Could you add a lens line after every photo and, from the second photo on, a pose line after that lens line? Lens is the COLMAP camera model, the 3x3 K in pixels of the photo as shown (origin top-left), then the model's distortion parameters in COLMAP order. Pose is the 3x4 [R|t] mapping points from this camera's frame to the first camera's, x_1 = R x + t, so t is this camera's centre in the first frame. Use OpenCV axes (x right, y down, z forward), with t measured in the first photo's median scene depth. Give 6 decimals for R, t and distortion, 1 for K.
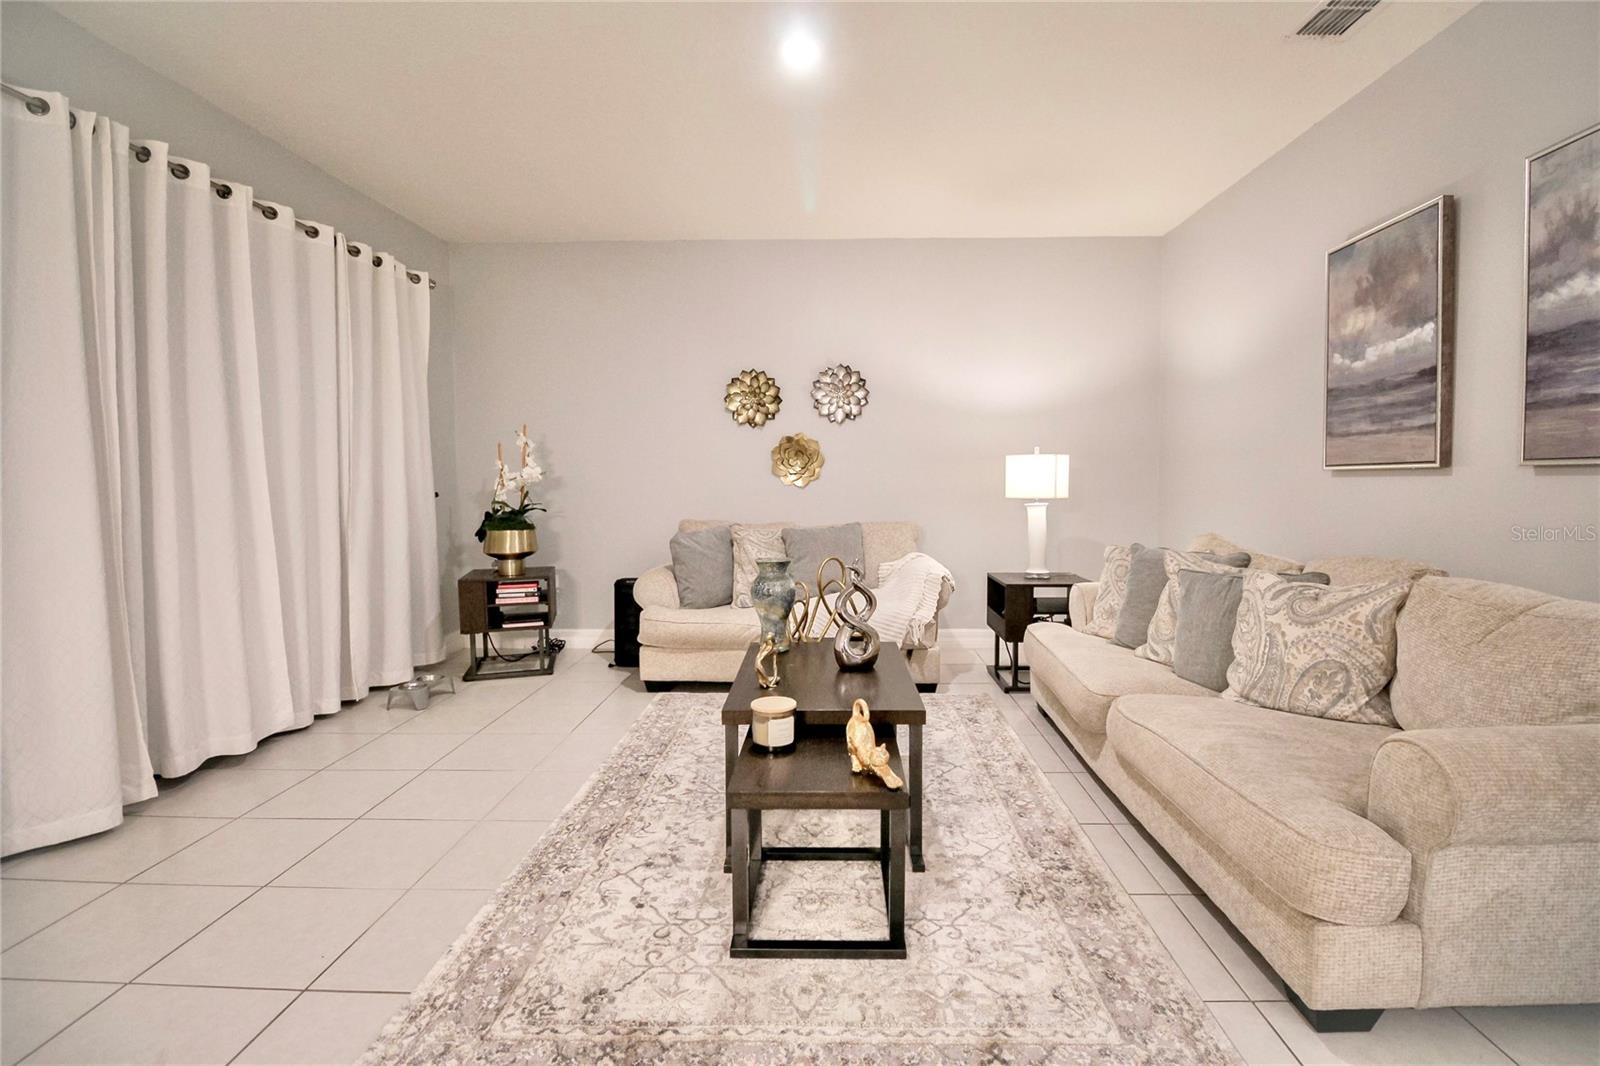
lens RADIAL K [[744.8, 0, 823.2], [0, 744.8, 525.8], [0, 0, 1]] dist [0.002640, -0.014659]
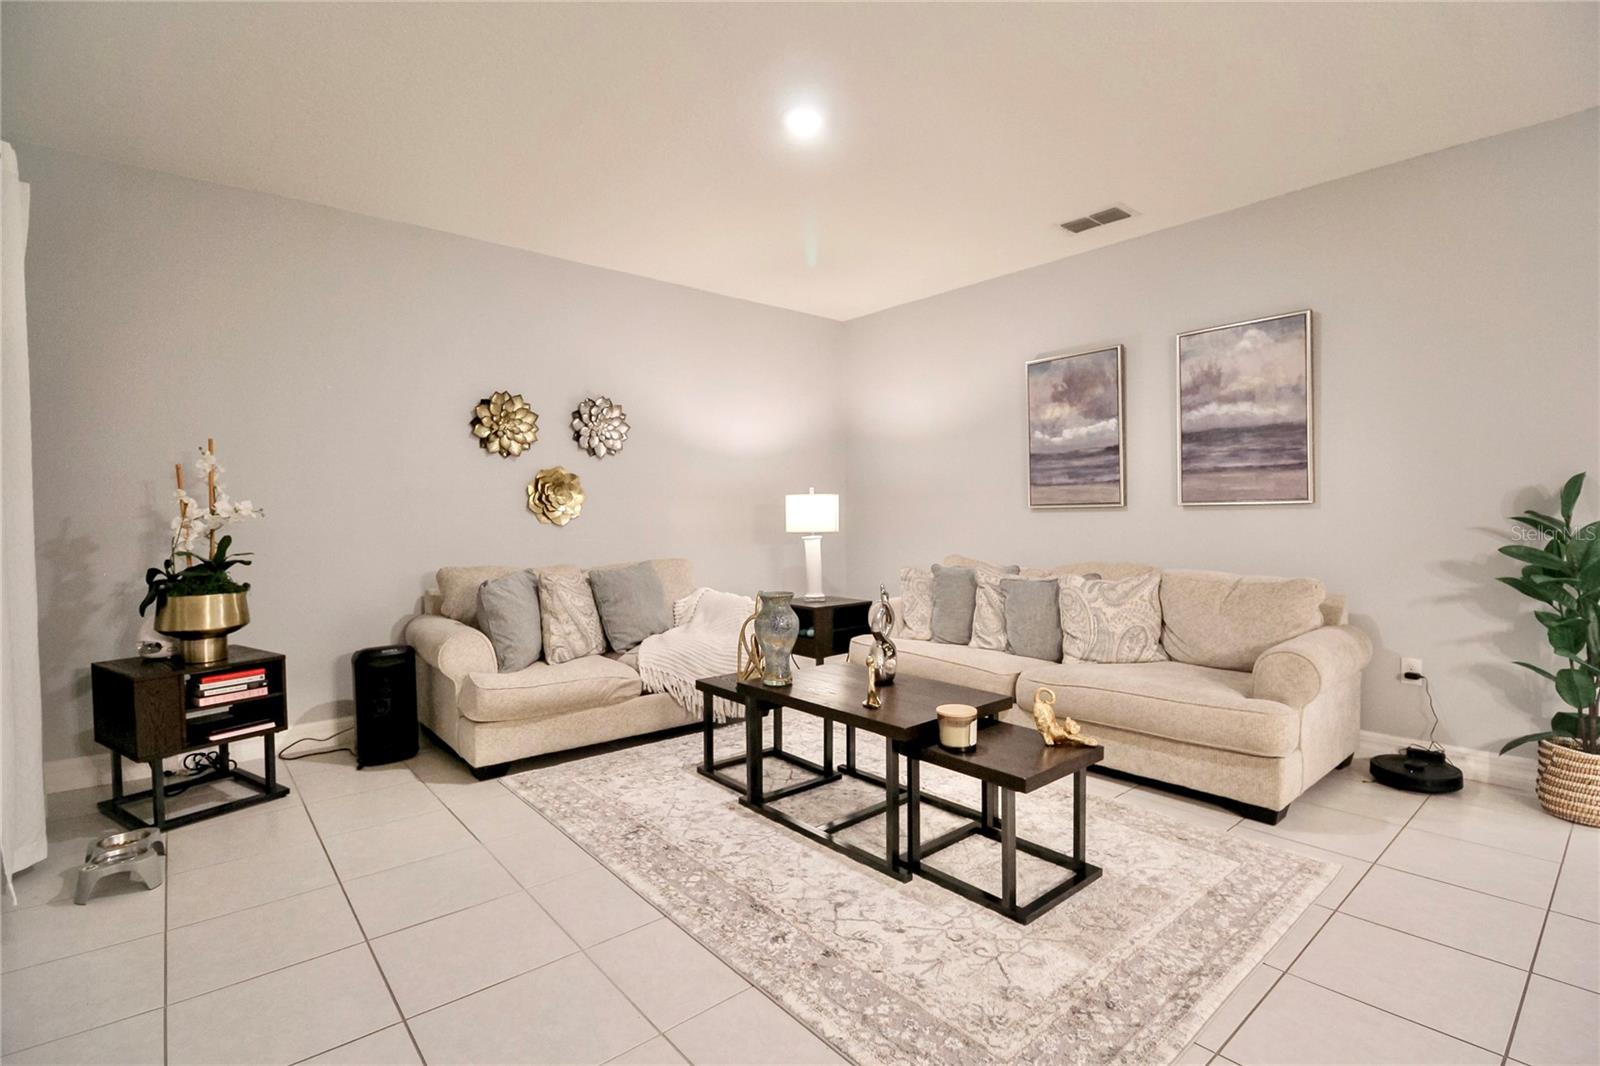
lens RADIAL K [[744.8, 0, 823.2], [0, 744.8, 525.8], [0, 0, 1]] dist [0.002640, -0.014659]
pose [[0.738868, -0.012966, 0.673726, -0.673522], [0.048358, 0.998257, -0.033822, -0.009633], [-0.672113, 0.057570, 0.738207, 0.191741]]
